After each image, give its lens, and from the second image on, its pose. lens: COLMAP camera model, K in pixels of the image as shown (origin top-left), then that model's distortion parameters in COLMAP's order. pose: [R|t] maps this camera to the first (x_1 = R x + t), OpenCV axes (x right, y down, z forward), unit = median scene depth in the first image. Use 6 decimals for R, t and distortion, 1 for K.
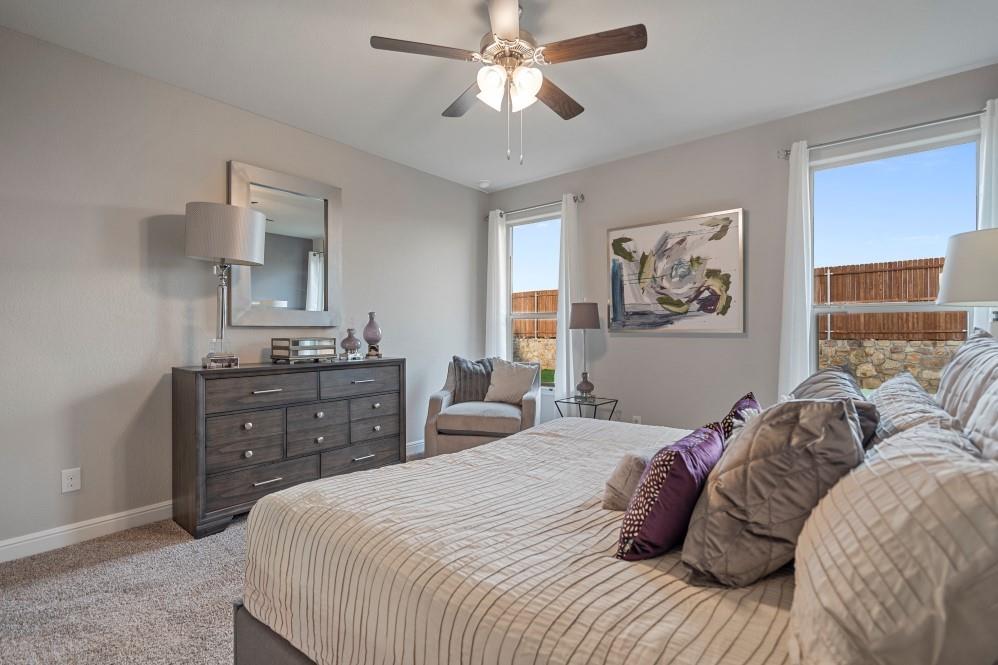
lens RADIAL K [[460.0, 0, 500.5], [0, 460.0, 328.8], [0, 0, 1]] dist [-0.001125, -0.000814]
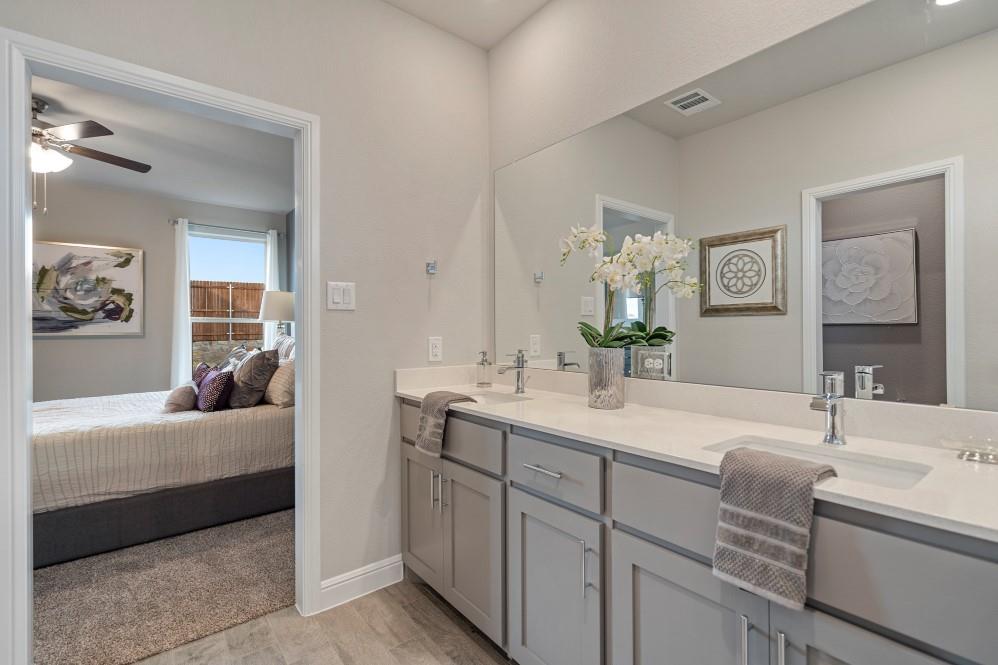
lens RADIAL K [[460.0, 0, 499.8], [0, 460.0, 331.0], [0, 0, 1]] dist [-0.001125, -0.000814]
pose [[0.206230, -0.000300, 0.978503, -0.625531], [0.005656, 0.999984, -0.000886, 0.004133], [-0.978487, 0.005718, 0.206229, -0.383692]]
